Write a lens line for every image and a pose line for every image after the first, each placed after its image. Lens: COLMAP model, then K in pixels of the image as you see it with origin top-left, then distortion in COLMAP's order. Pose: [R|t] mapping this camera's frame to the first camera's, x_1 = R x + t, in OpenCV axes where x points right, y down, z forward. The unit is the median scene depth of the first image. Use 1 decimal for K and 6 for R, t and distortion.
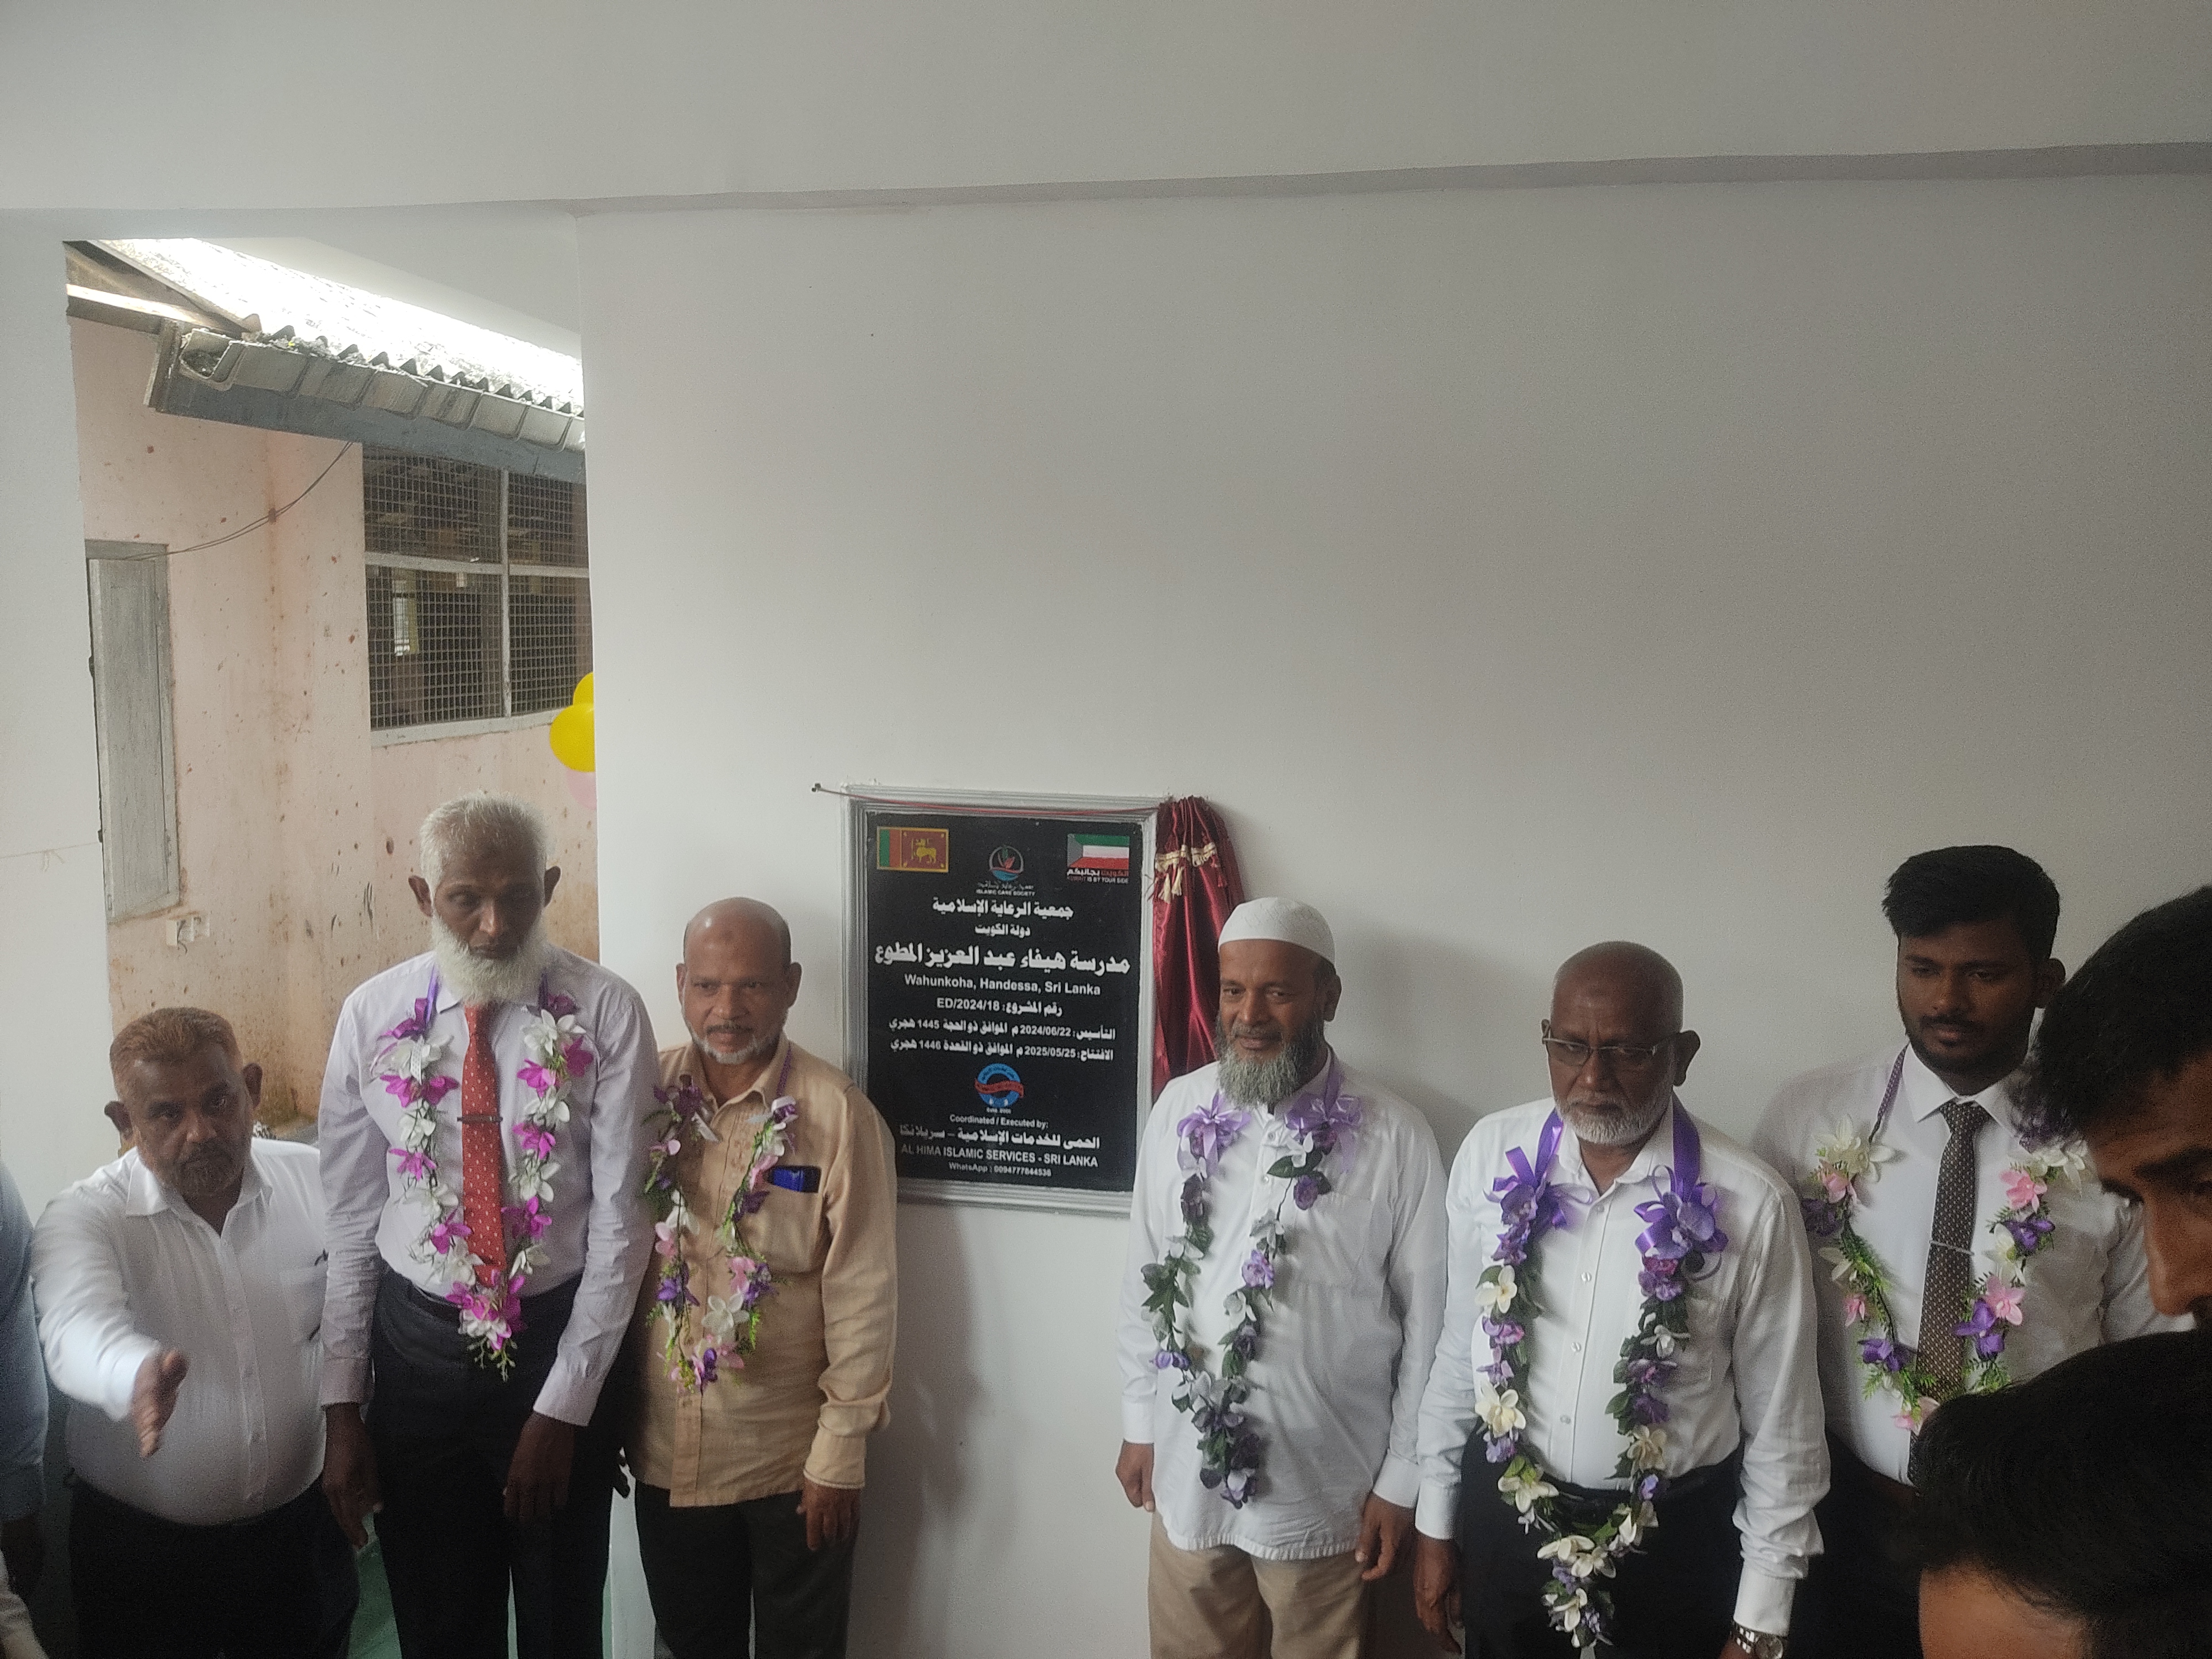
lens RADIAL K [[1658.9, 0, 1106.5], [0, 1658.9, 832.5], [0, 0, 1]] dist [0.055246, -0.006626]
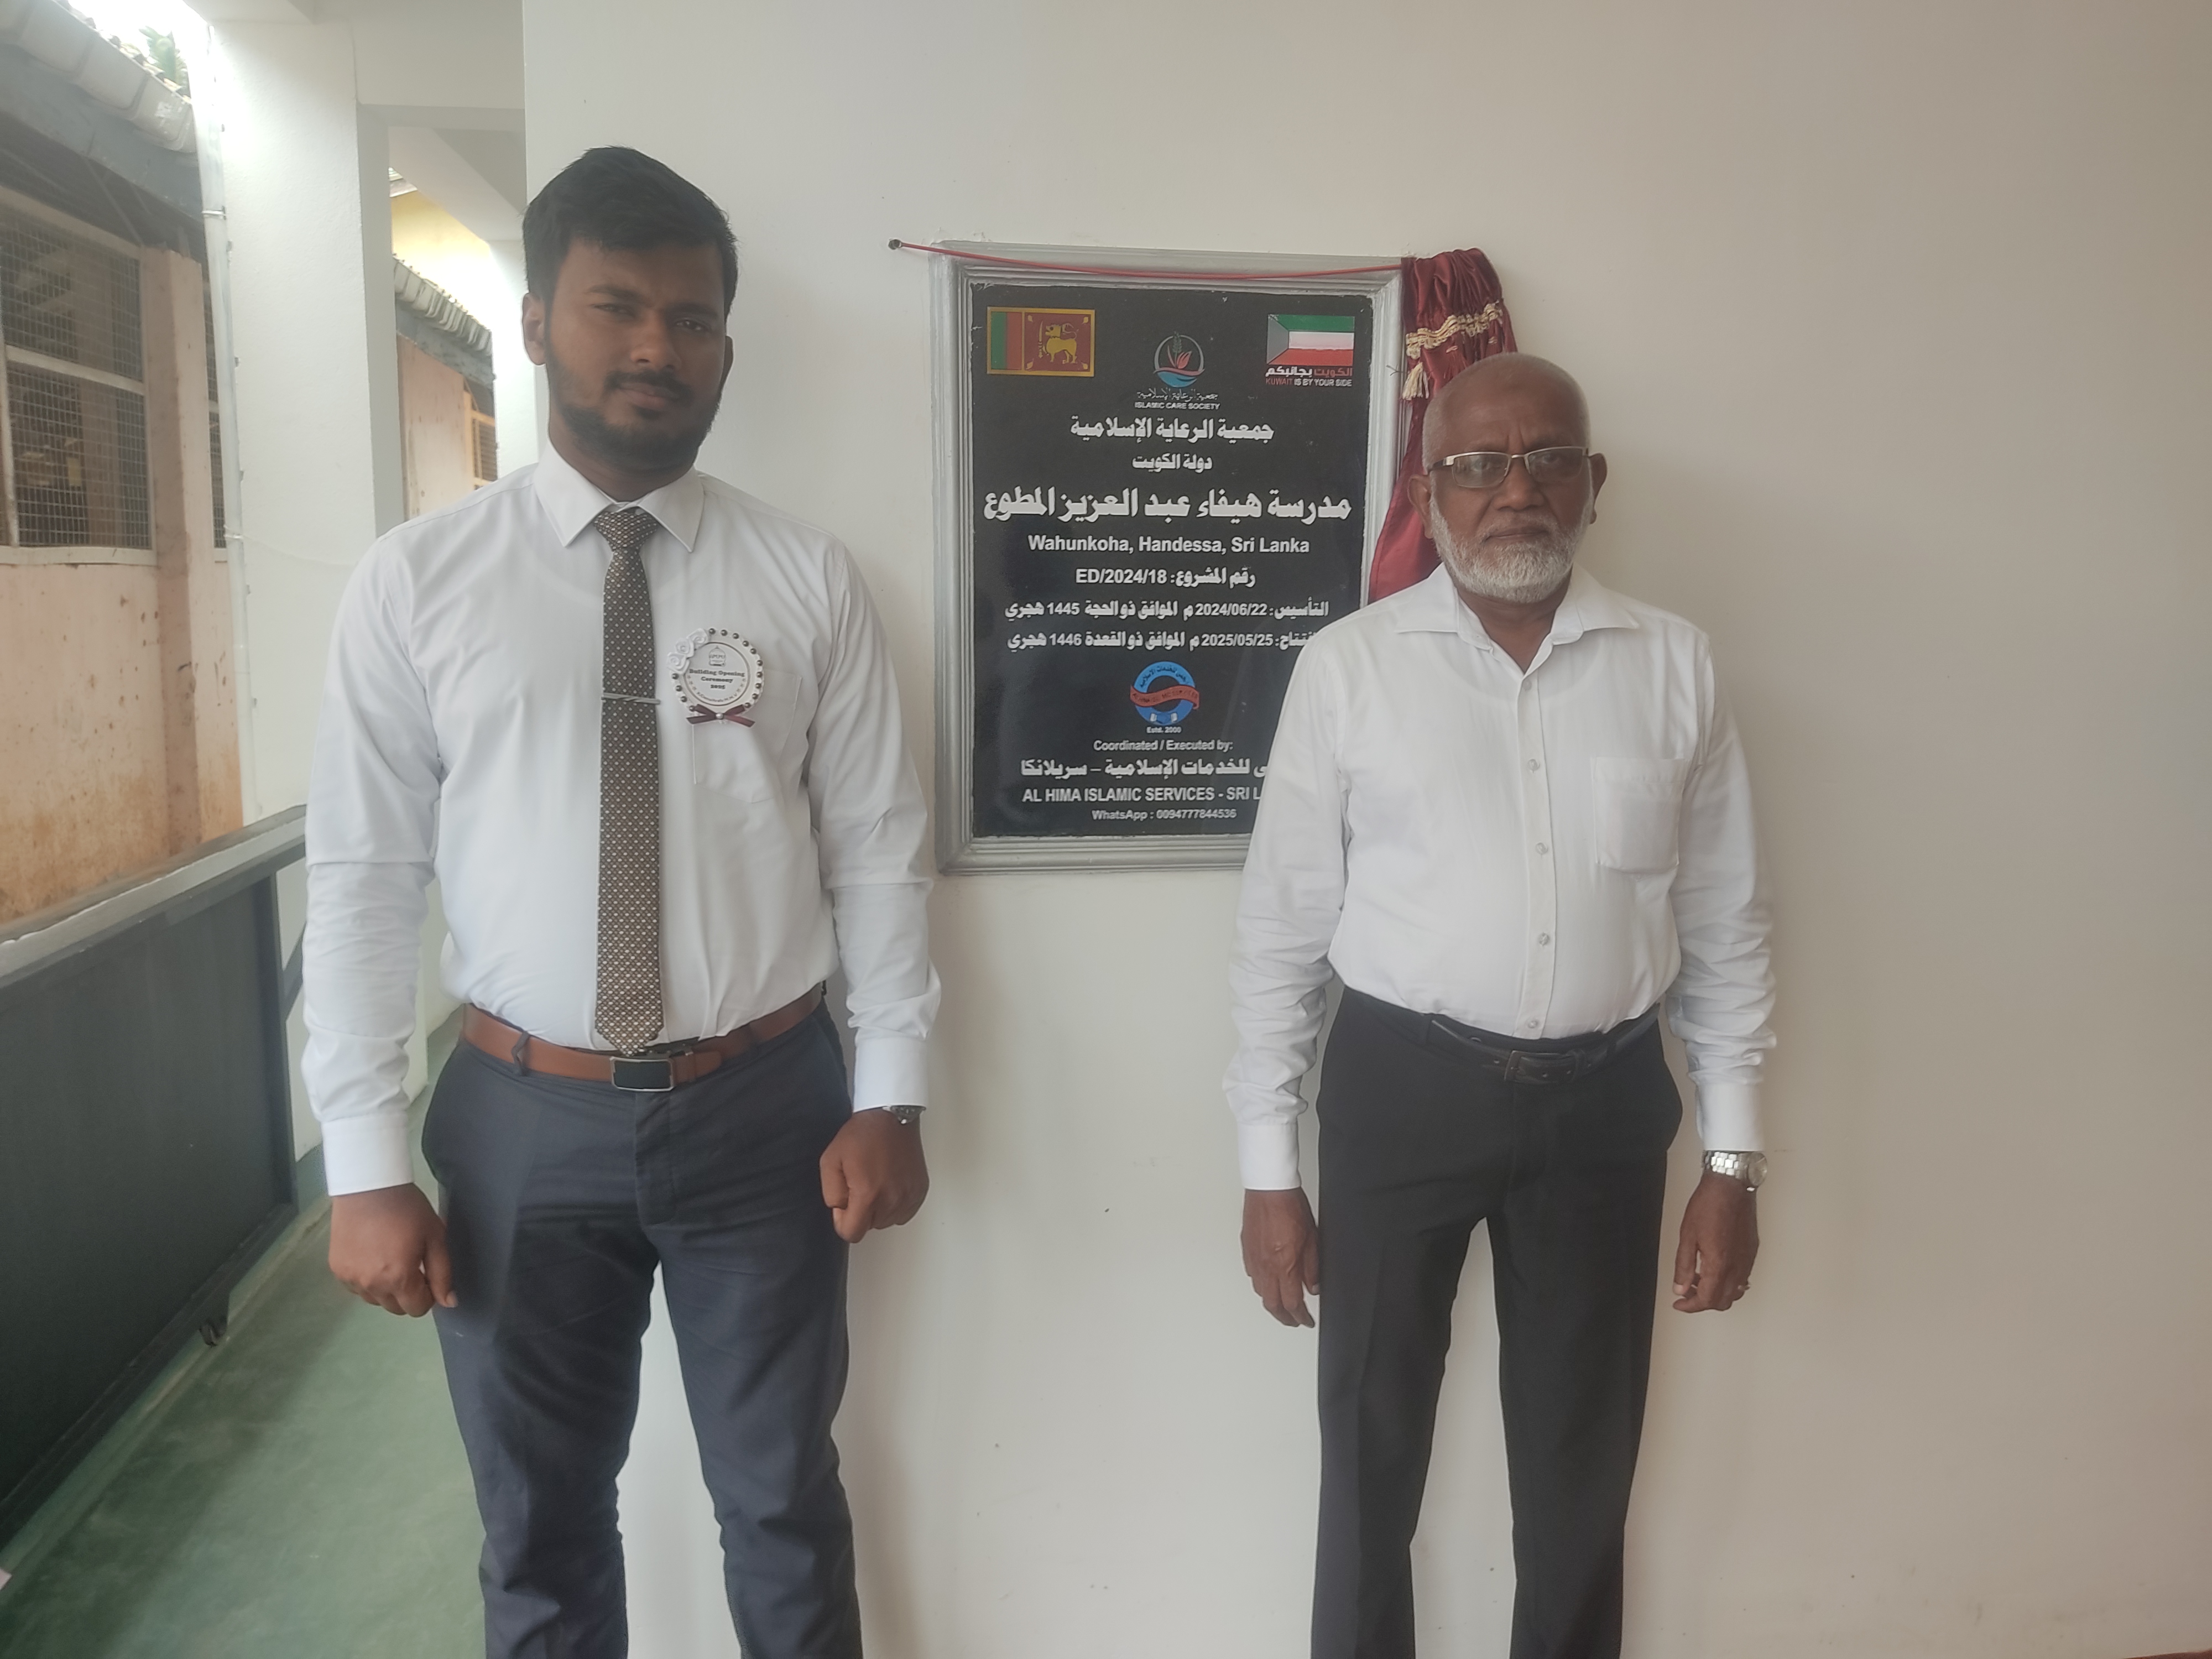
lens RADIAL K [[1658.9, 0, 1103.6], [0, 1658.9, 831.0], [0, 0, 1]] dist [0.055246, -0.006626]
pose [[0.965181, -0.058406, 0.254980, -0.275937], [0.046467, 0.997534, 0.052603, 0.173949], [-0.257423, -0.038923, 0.965515, 0.325007]]
